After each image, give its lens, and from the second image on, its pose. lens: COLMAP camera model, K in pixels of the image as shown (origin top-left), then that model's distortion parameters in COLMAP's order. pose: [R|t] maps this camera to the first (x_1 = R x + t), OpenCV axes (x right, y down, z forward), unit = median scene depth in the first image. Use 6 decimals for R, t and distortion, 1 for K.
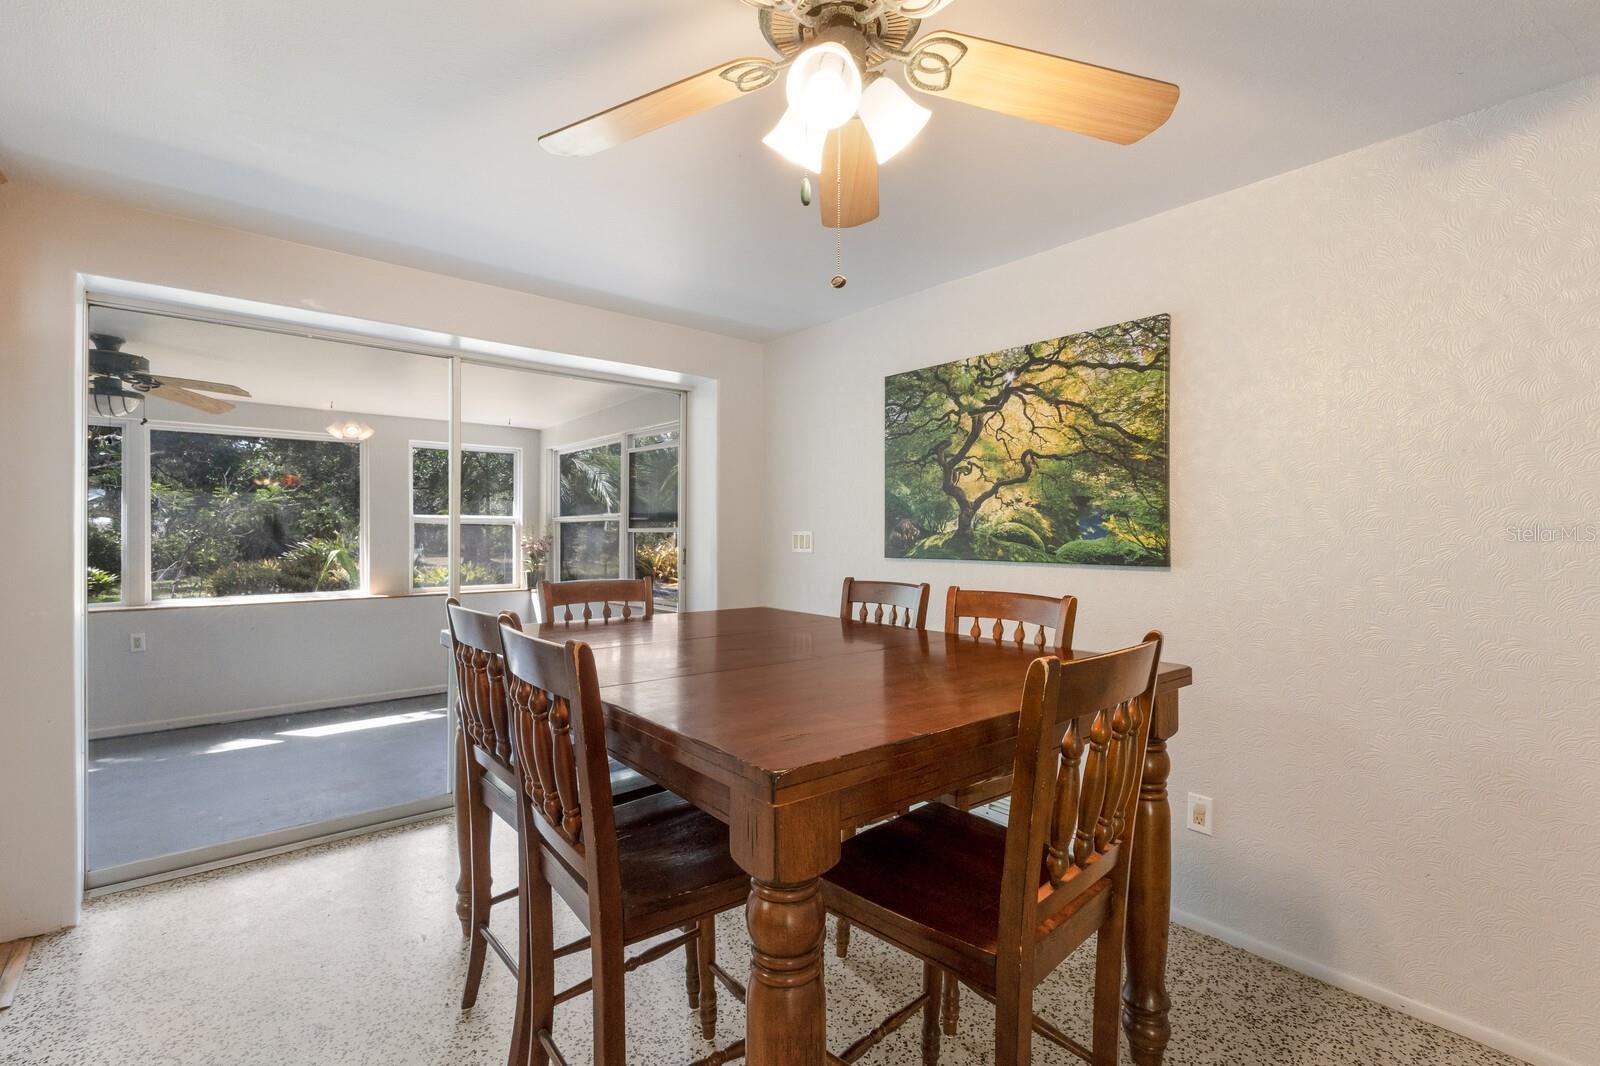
lens RADIAL K [[713.6, 0, 806.1], [0, 713.6, 535.0], [0, 0, 1]] dist [0.001570, -0.000763]
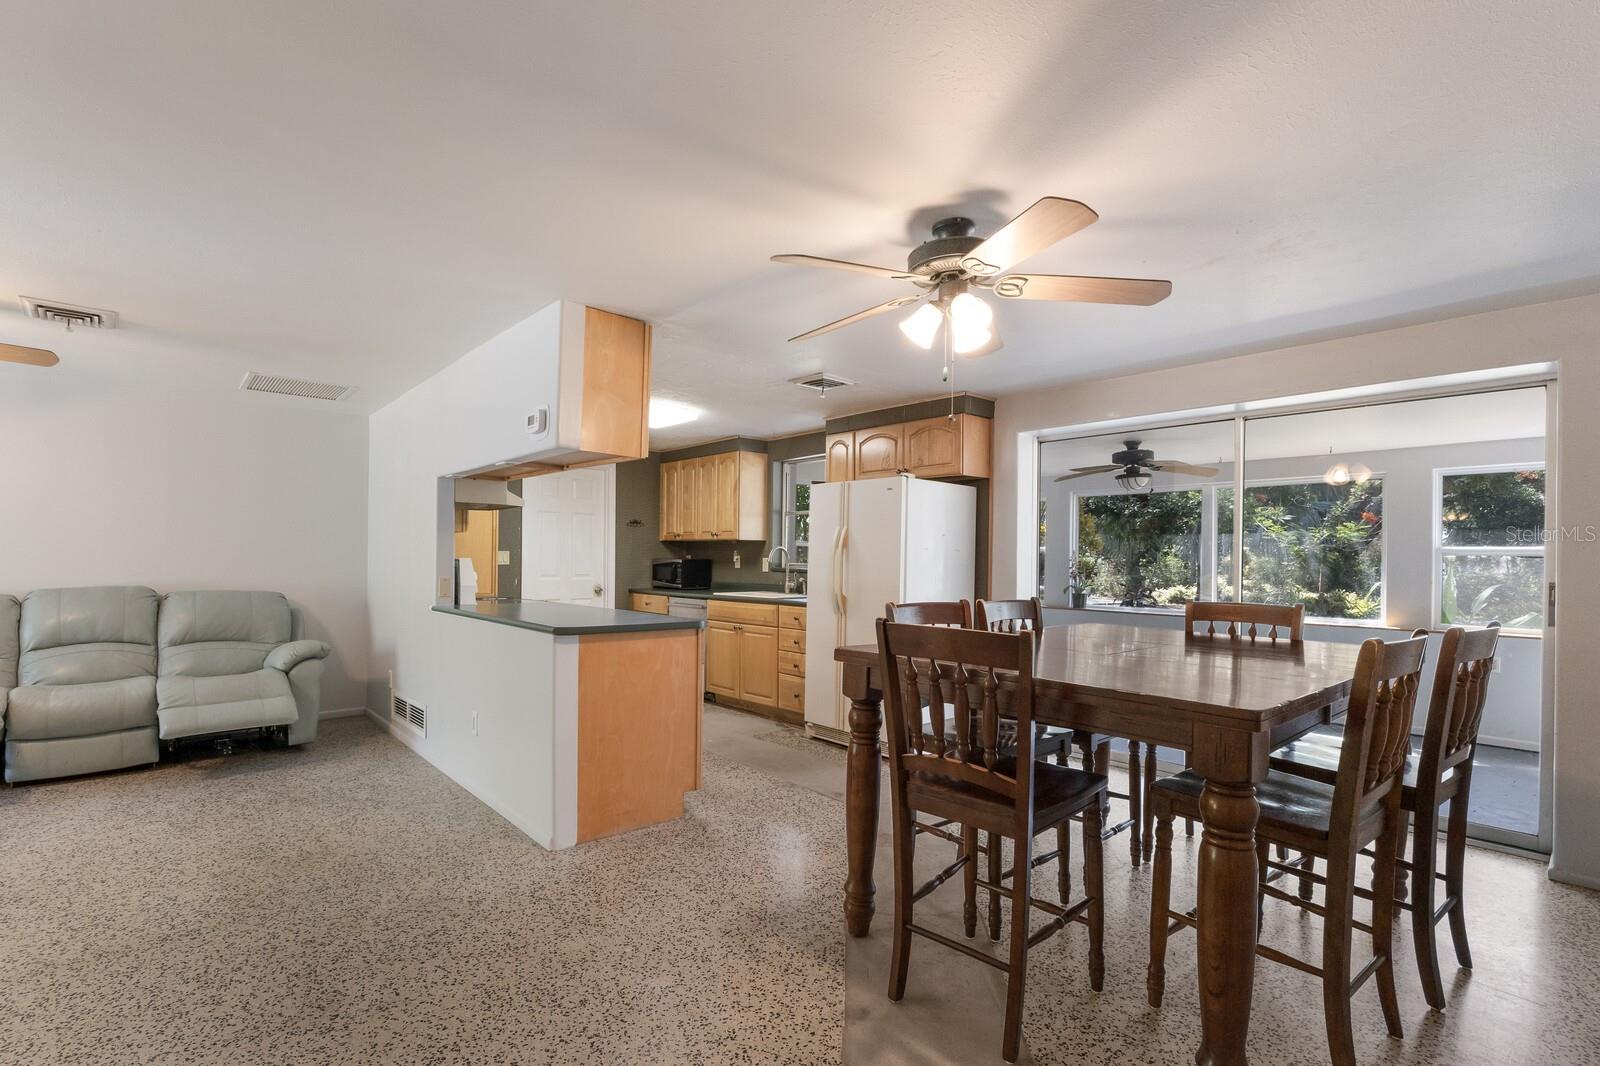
lens RADIAL K [[720.0, 0, 798.4], [0, 720.0, 561.9], [0, 0, 1]] dist [0.000905, -0.005566]
pose [[0.019113, 0.002103, -0.999815, 0.522204], [-0.015764, 0.999874, 0.001802, 0.004962], [0.999693, 0.015726, 0.019144, 0.163851]]
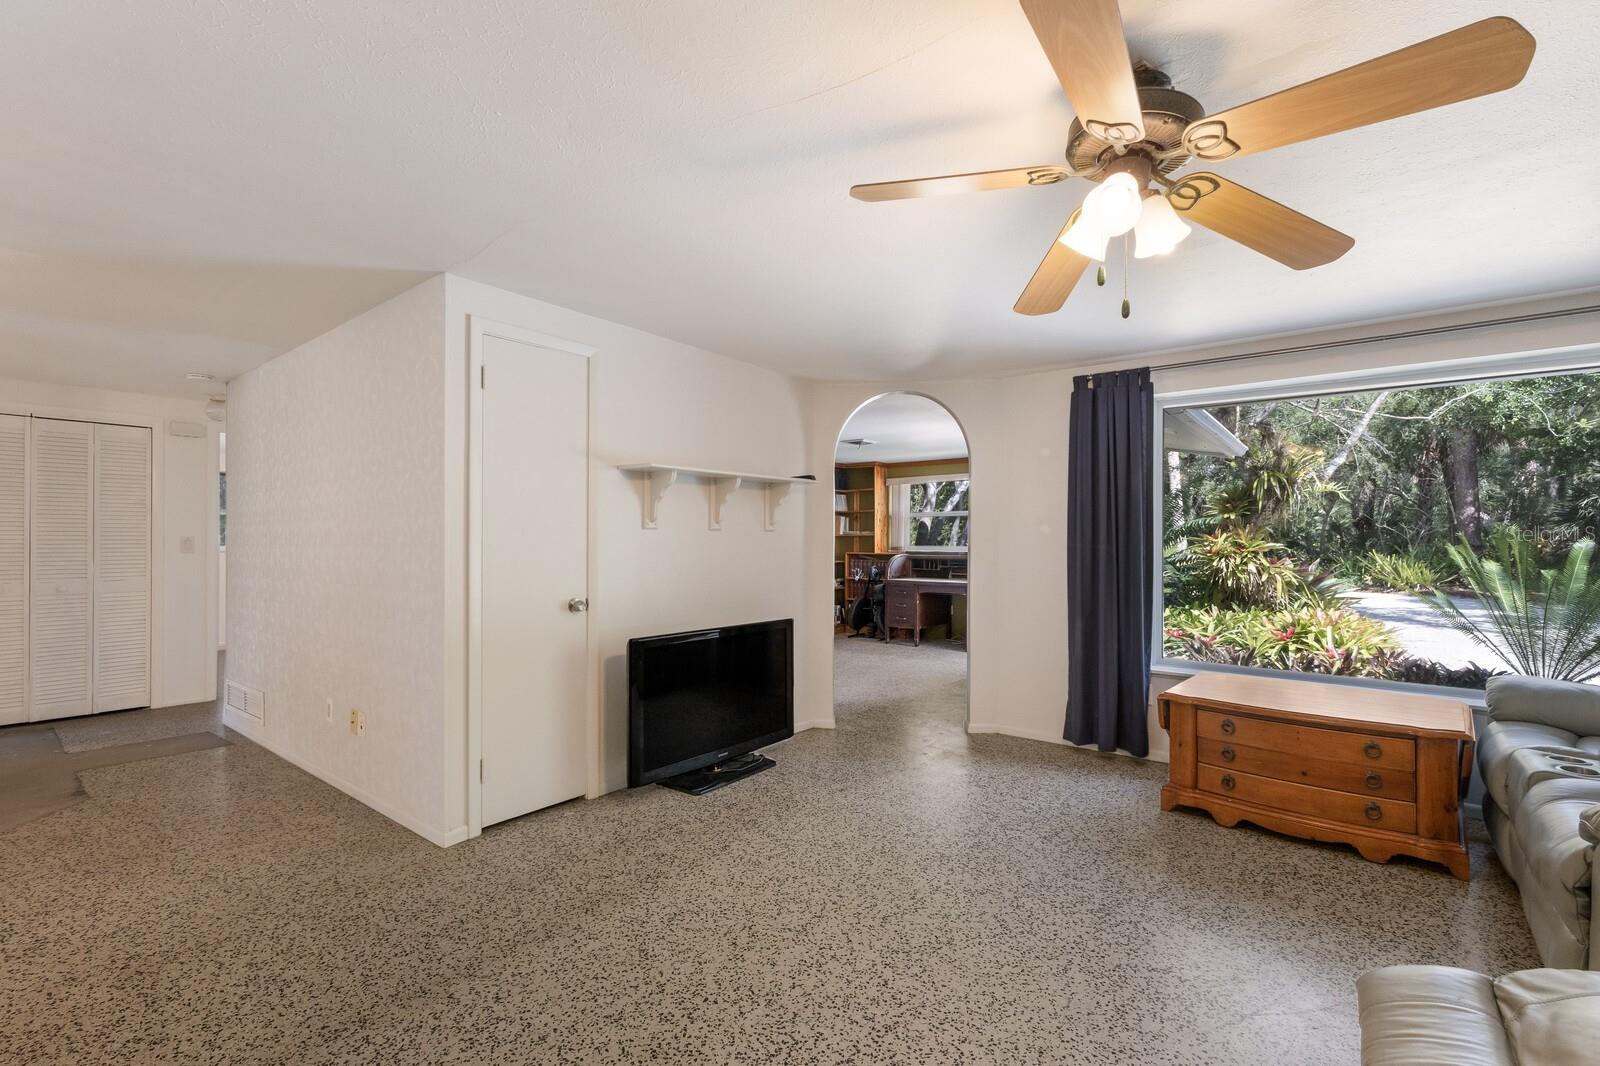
lens RADIAL K [[713.6, 0, 806.1], [0, 713.6, 535.0], [0, 0, 1]] dist [0.001570, -0.000763]
pose [[-0.187989, 0.005418, 0.982156, -0.442132], [0.002466, 0.999984, -0.005045, 0.004260], [-0.982168, 0.001474, -0.188000, -0.442590]]
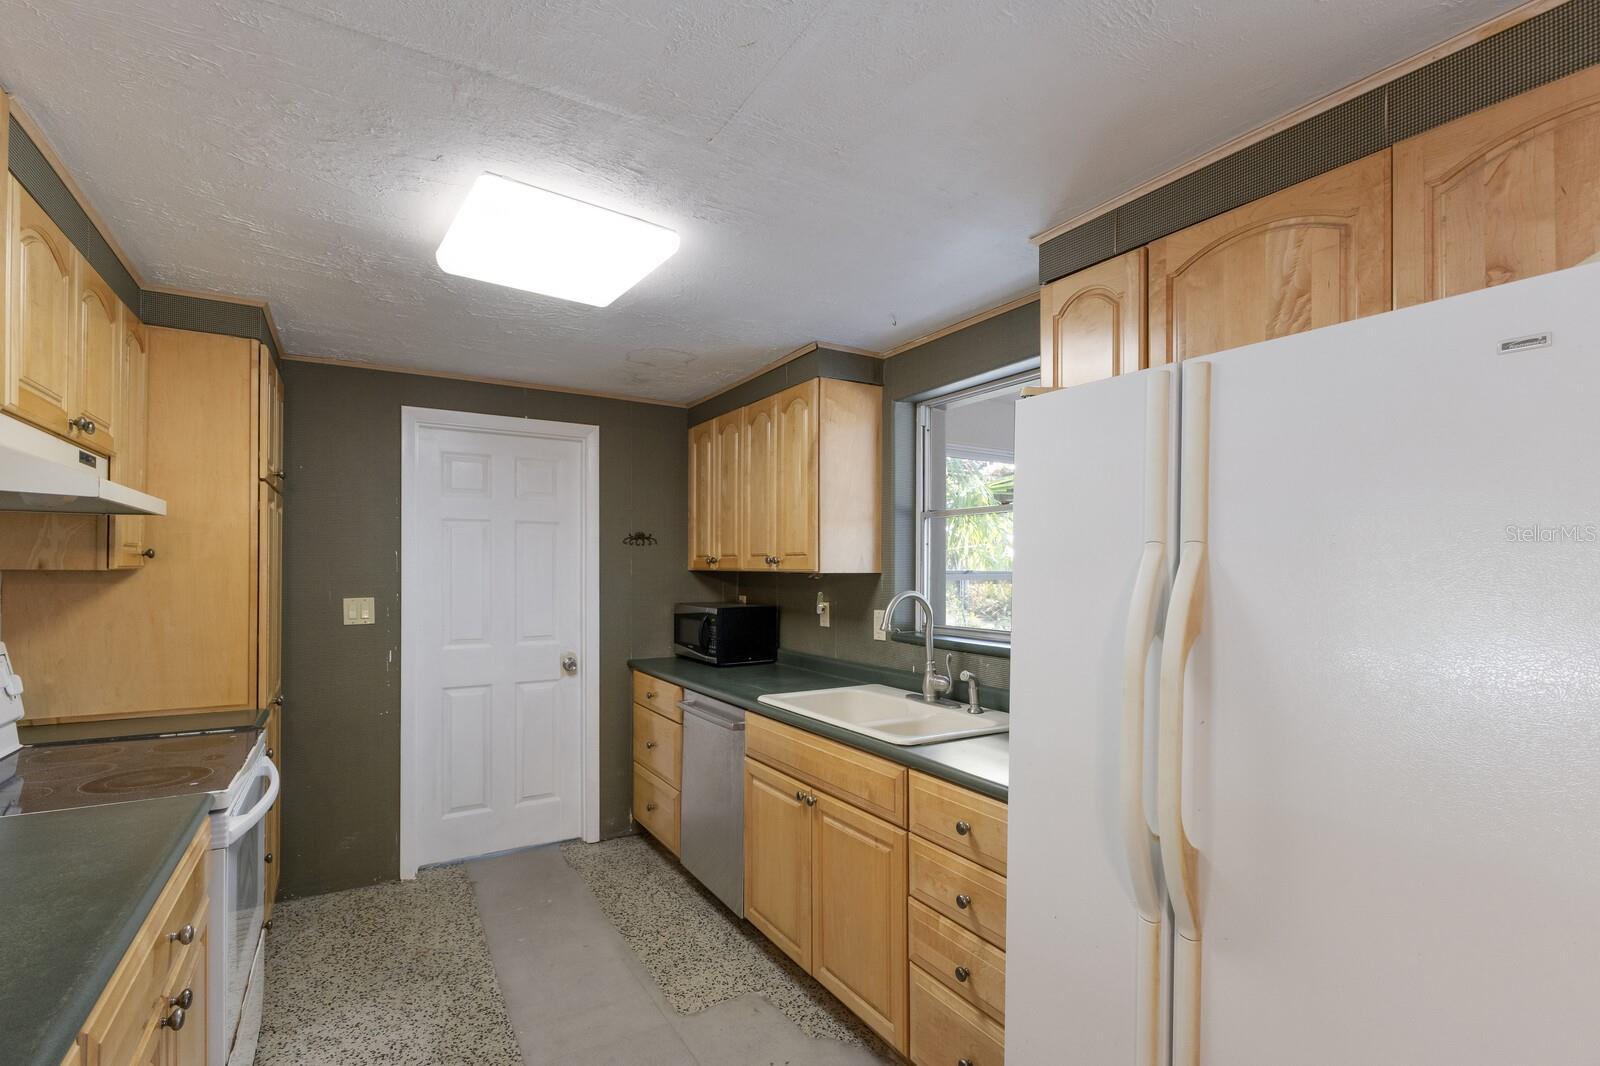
lens RADIAL K [[720.0, 0, 798.4], [0, 720.0, 561.9], [0, 0, 1]] dist [0.000905, -0.005566]
pose [[-0.160196, -0.010270, -0.987032, -0.257344], [-0.009855, 0.999913, -0.008805, -0.038640], [0.987036, 0.008316, -0.160283, 0.157644]]
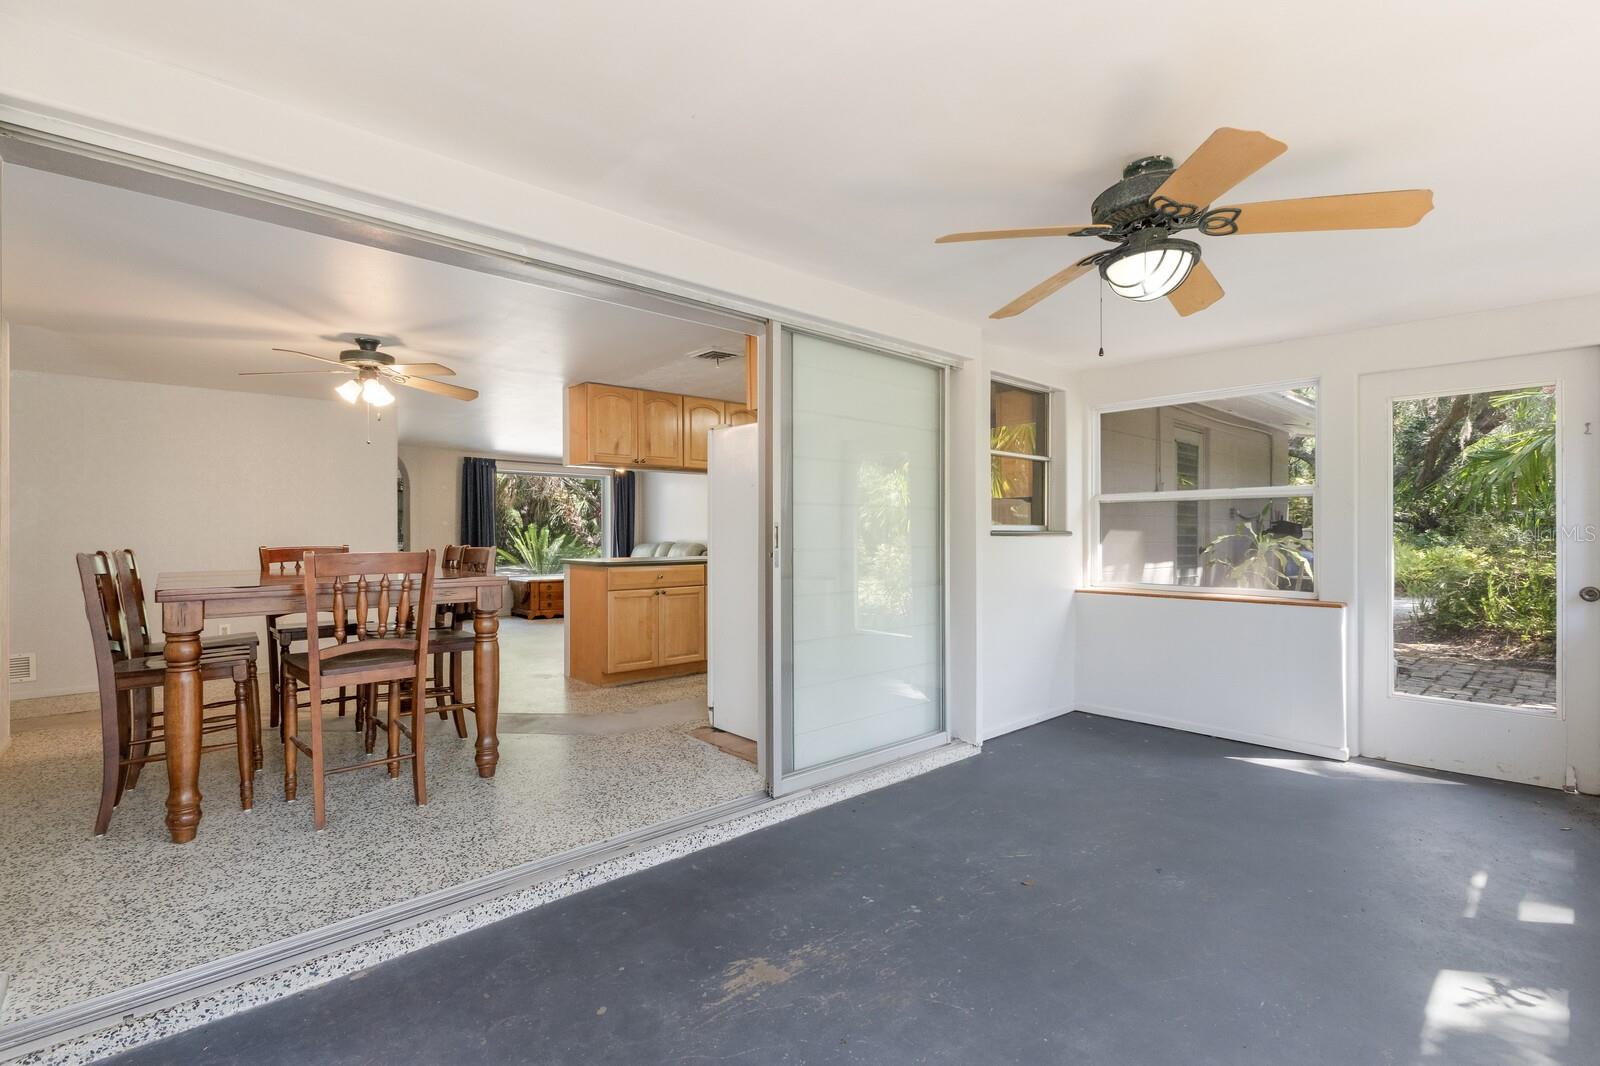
lens RADIAL K [[713.6, 0, 806.1], [0, 713.6, 535.0], [0, 0, 1]] dist [0.001570, -0.000763]
pose [[-0.999060, -0.002357, -0.043281, -0.526368], [-0.002454, 0.999995, 0.002184, 0.022230], [0.043276, 0.002288, -0.999061, 1.254866]]
